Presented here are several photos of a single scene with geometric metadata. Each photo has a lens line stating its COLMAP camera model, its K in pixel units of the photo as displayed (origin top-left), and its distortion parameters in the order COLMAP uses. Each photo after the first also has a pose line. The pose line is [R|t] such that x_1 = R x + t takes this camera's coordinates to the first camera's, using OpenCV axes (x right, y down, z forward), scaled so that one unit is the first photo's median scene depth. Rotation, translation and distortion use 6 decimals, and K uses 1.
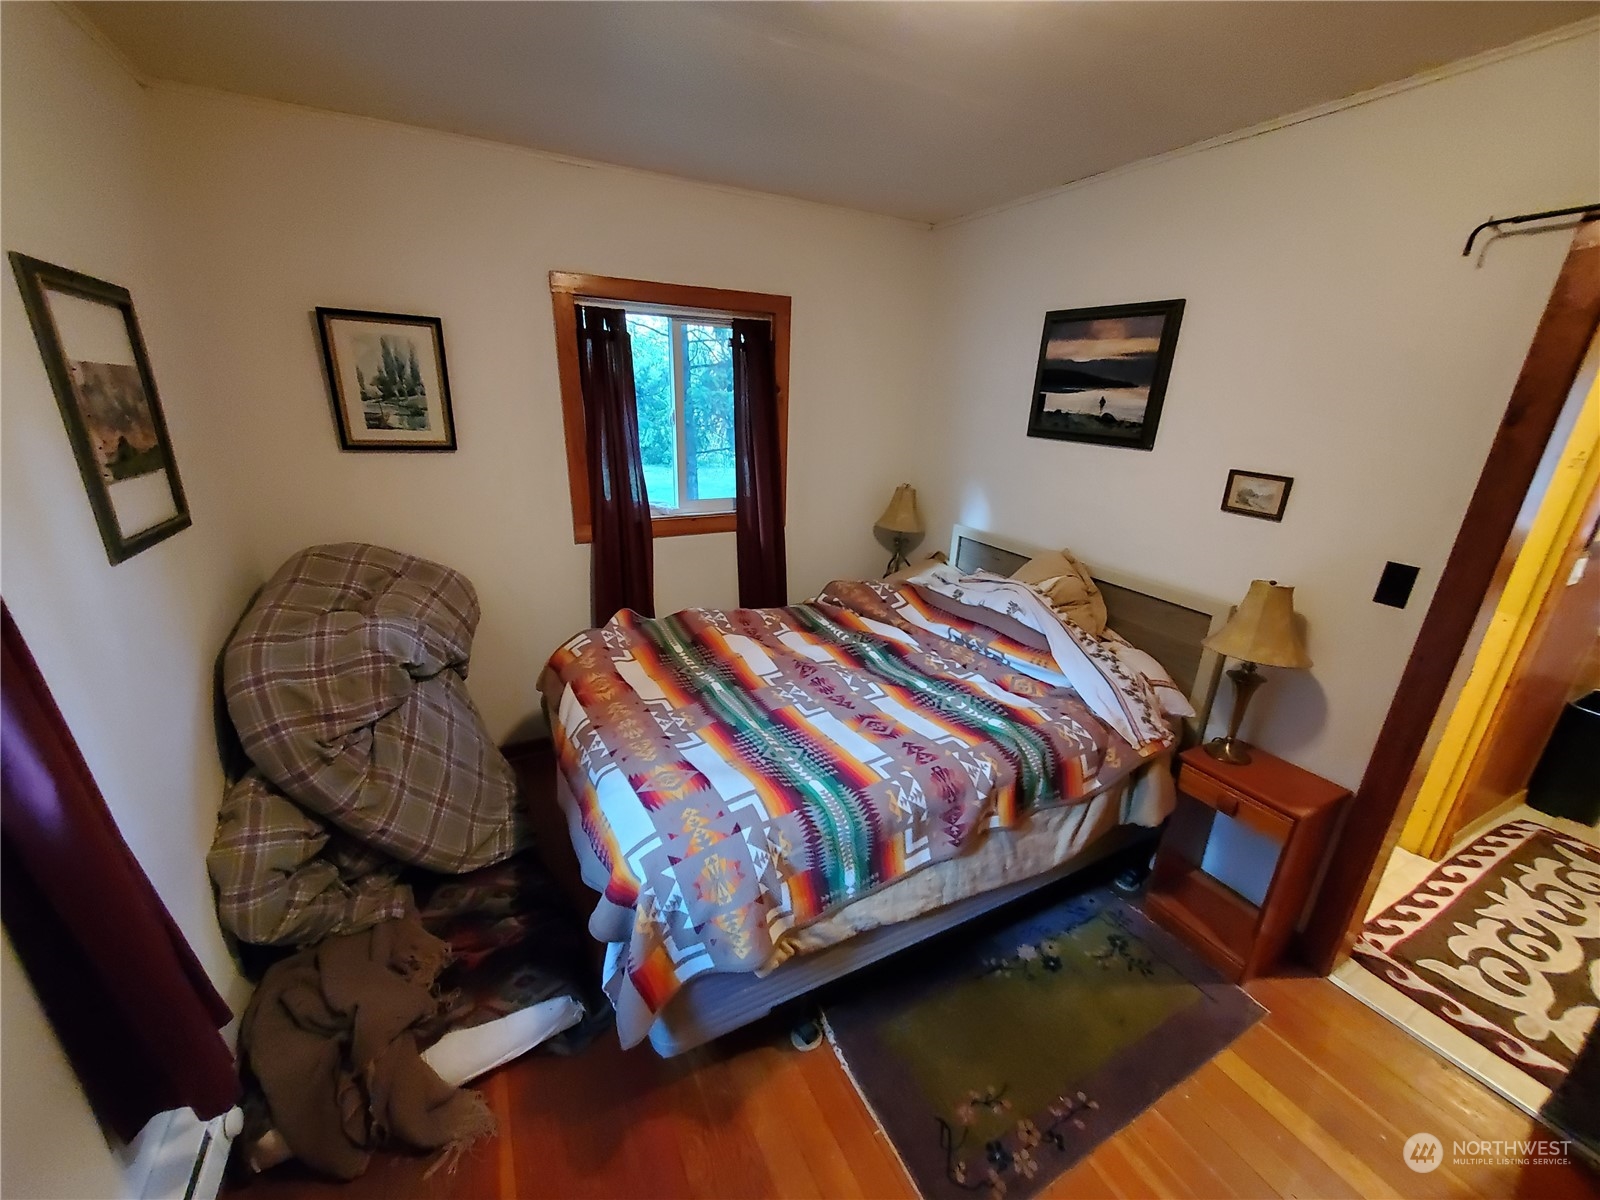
lens RADIAL K [[636.0, 0, 809.0], [0, 636.0, 615.6], [0, 0, 1]] dist [0.000982, -0.000104]
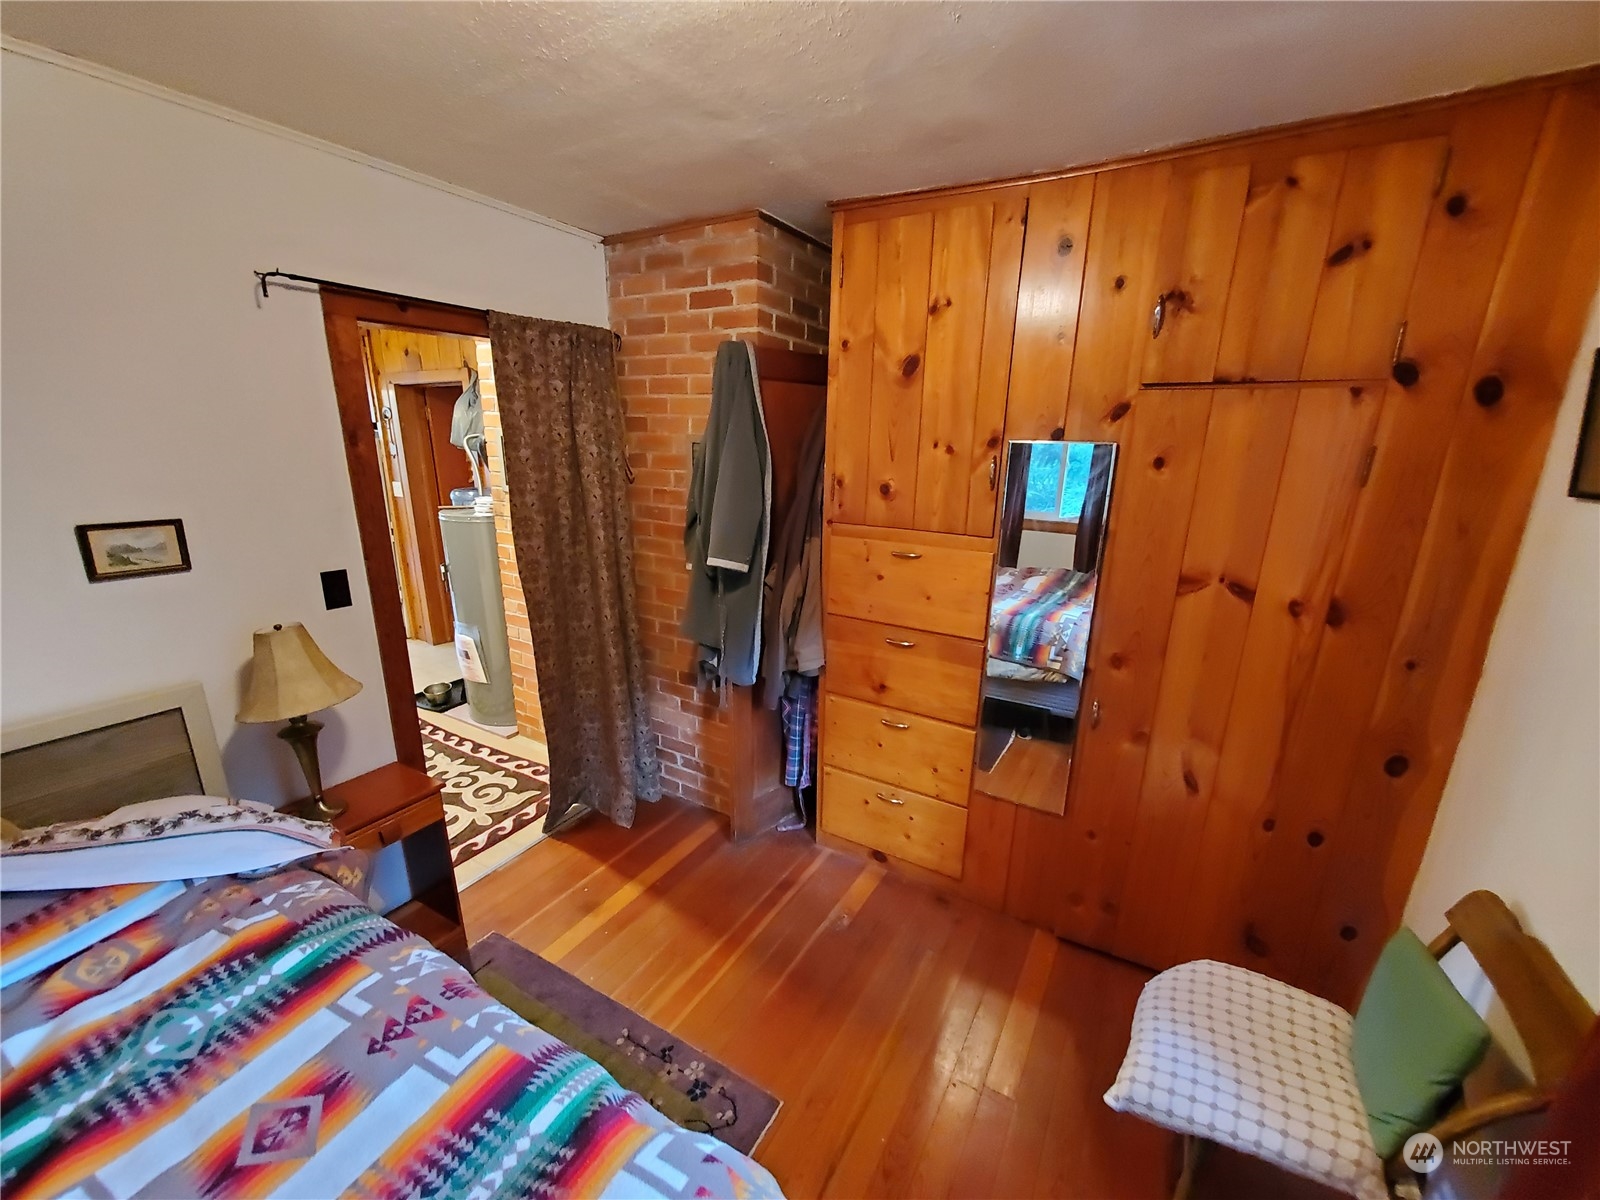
lens RADIAL K [[636.0, 0, 809.0], [0, 636.0, 615.6], [0, 0, 1]] dist [0.000982, -0.000104]
pose [[-0.518775, -0.279316, 0.807994, -0.398707], [0.250124, 0.854177, 0.455873, -0.290705], [-0.817502, 0.438594, -0.373262, 0.709077]]
